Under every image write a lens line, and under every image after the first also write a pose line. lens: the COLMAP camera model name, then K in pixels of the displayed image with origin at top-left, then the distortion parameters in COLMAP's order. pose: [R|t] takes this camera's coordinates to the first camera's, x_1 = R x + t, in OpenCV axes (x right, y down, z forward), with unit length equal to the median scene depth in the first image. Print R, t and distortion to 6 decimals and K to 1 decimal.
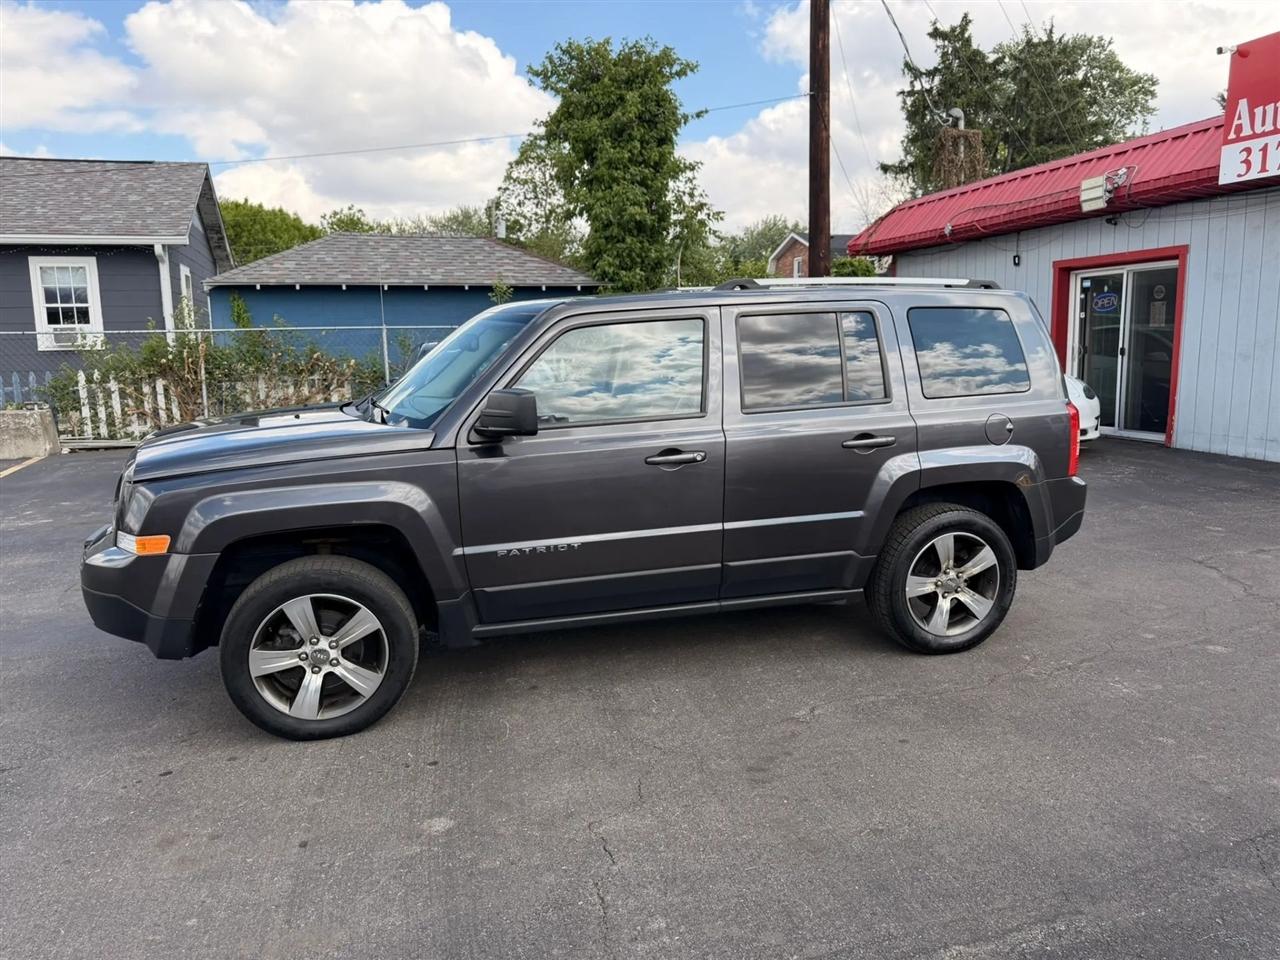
lens RADIAL K [[914.1, 0, 646.6], [0, 914.1, 476.6], [0, 0, 1]] dist [0.017774, -0.024110]
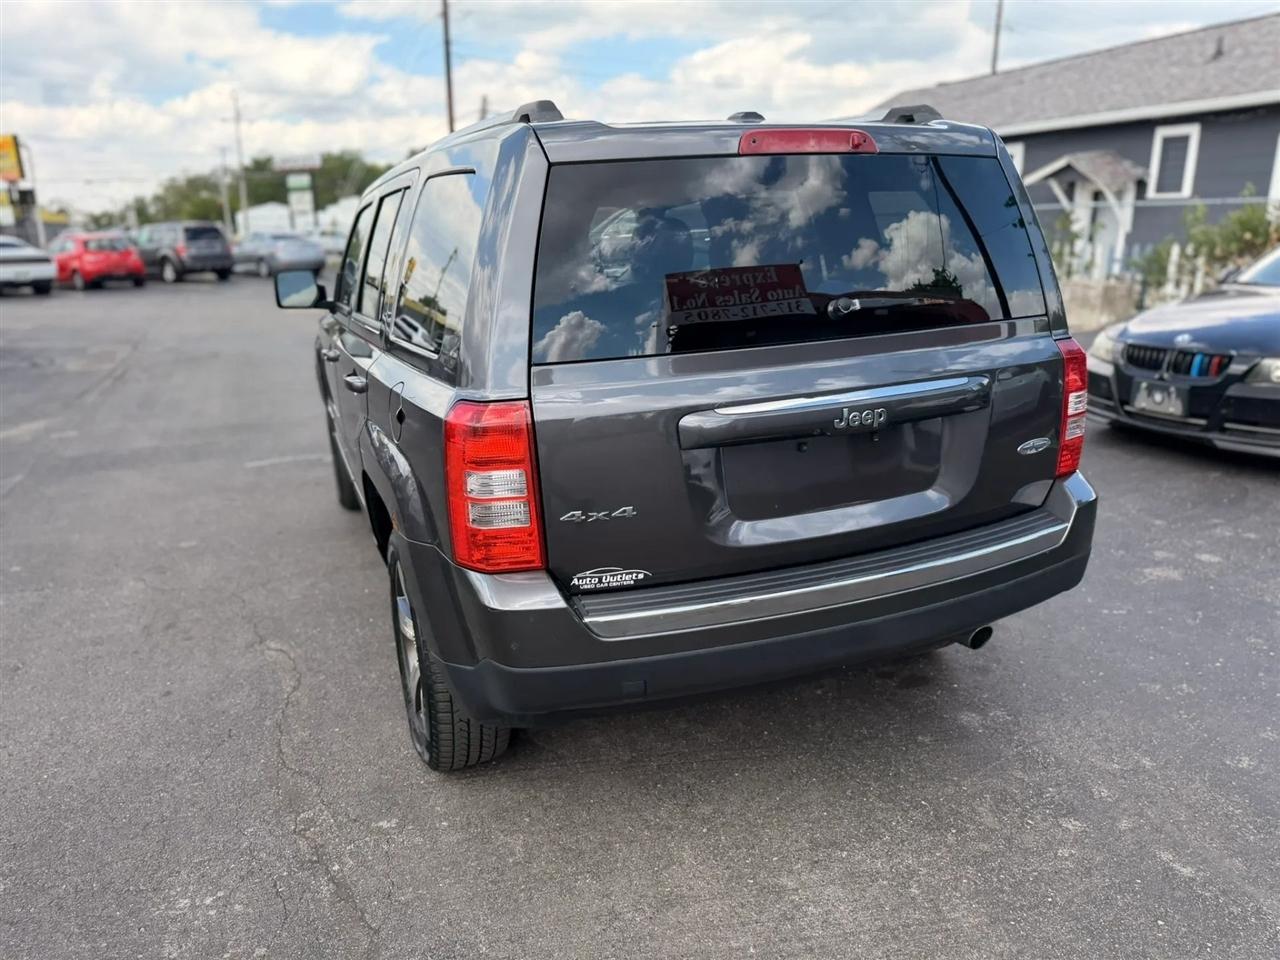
lens RADIAL K [[914.1, 0, 637.9], [0, 914.1, 485.8], [0, 0, 1]] dist [0.017774, -0.024110]
pose [[0.093420, 0.284778, -0.954031, 0.483227], [-0.136271, 0.952861, 0.271085, -0.091878], [0.986257, 0.104681, 0.127823, 0.566244]]
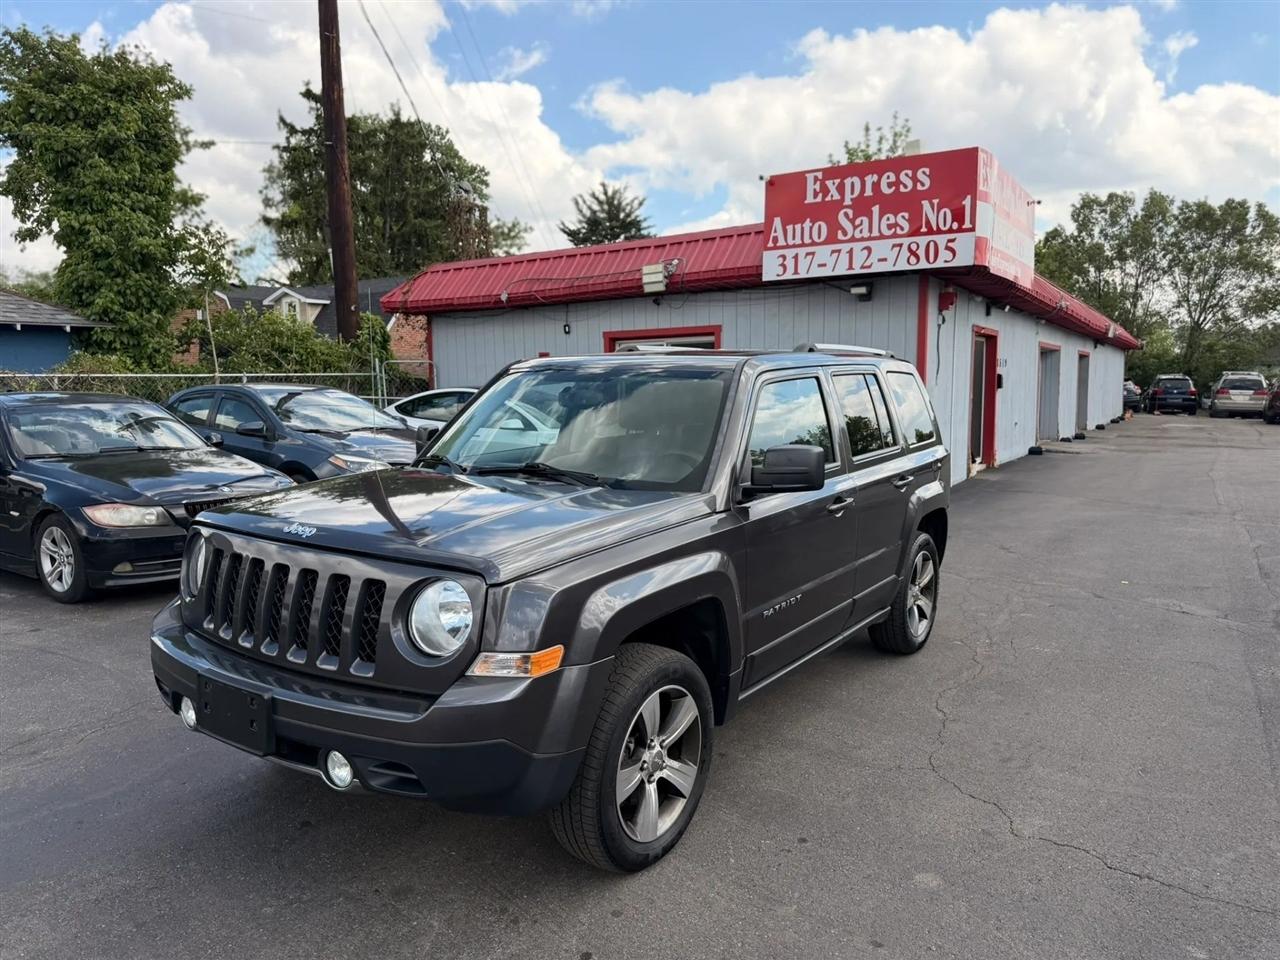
lens RADIAL K [[914.1, 0, 638.1], [0, 914.1, 488.7], [0, 0, 1]] dist [0.017774, -0.024110]
pose [[0.772622, -0.057958, 0.632215, -0.391804], [0.089034, 0.995875, -0.017510, -0.019750], [-0.628592, 0.069817, 0.774595, 0.144827]]
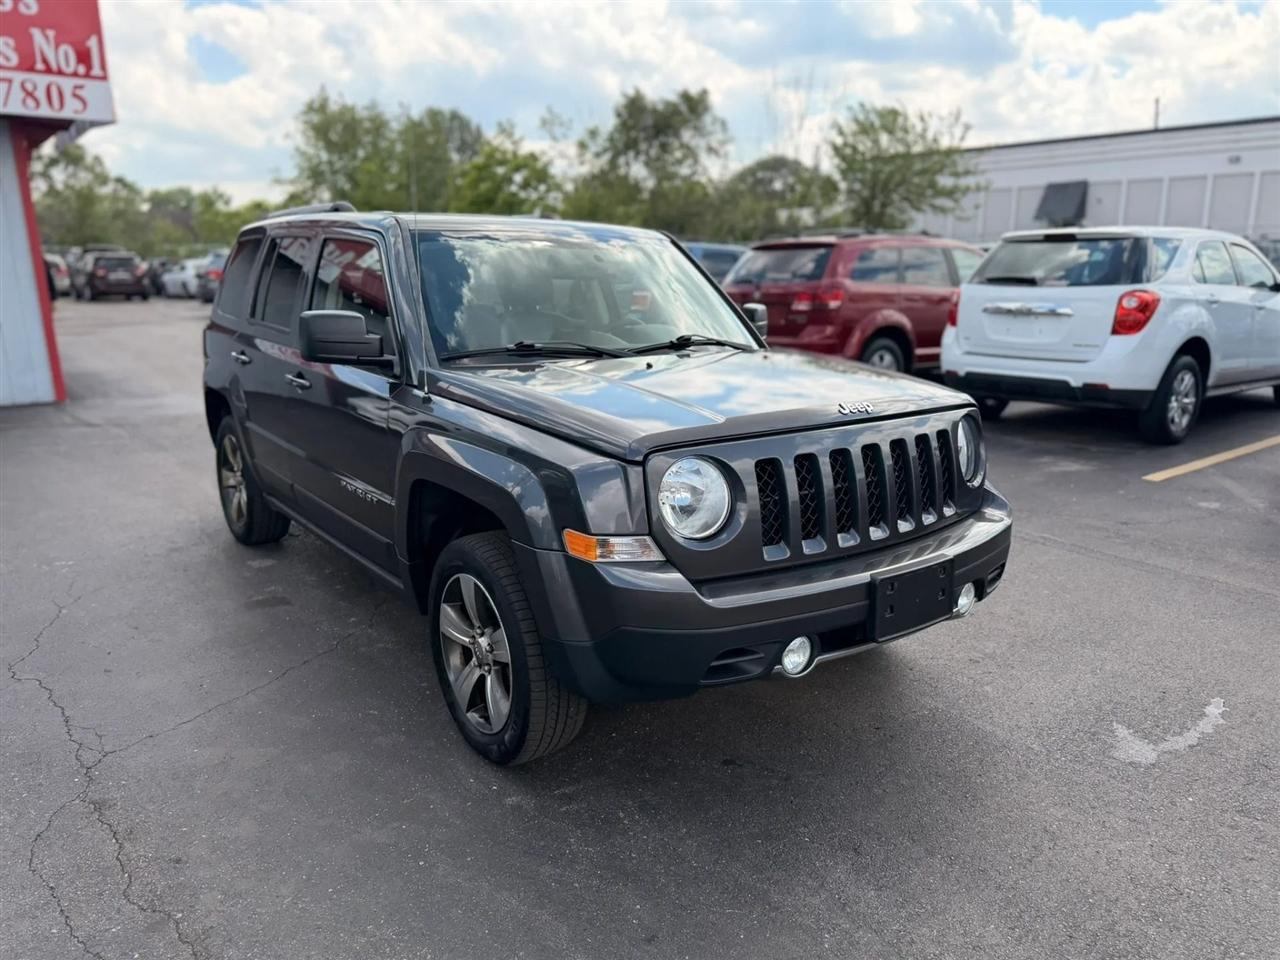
lens RADIAL K [[914.1, 0, 643.9], [0, 914.1, 476.9], [0, 0, 1]] dist [0.017774, -0.024110]
pose [[-0.358177, -0.197152, 0.912601, -0.547255], [0.153942, 0.951603, 0.265996, -0.096304], [-0.920875, 0.235761, -0.310492, 0.678917]]
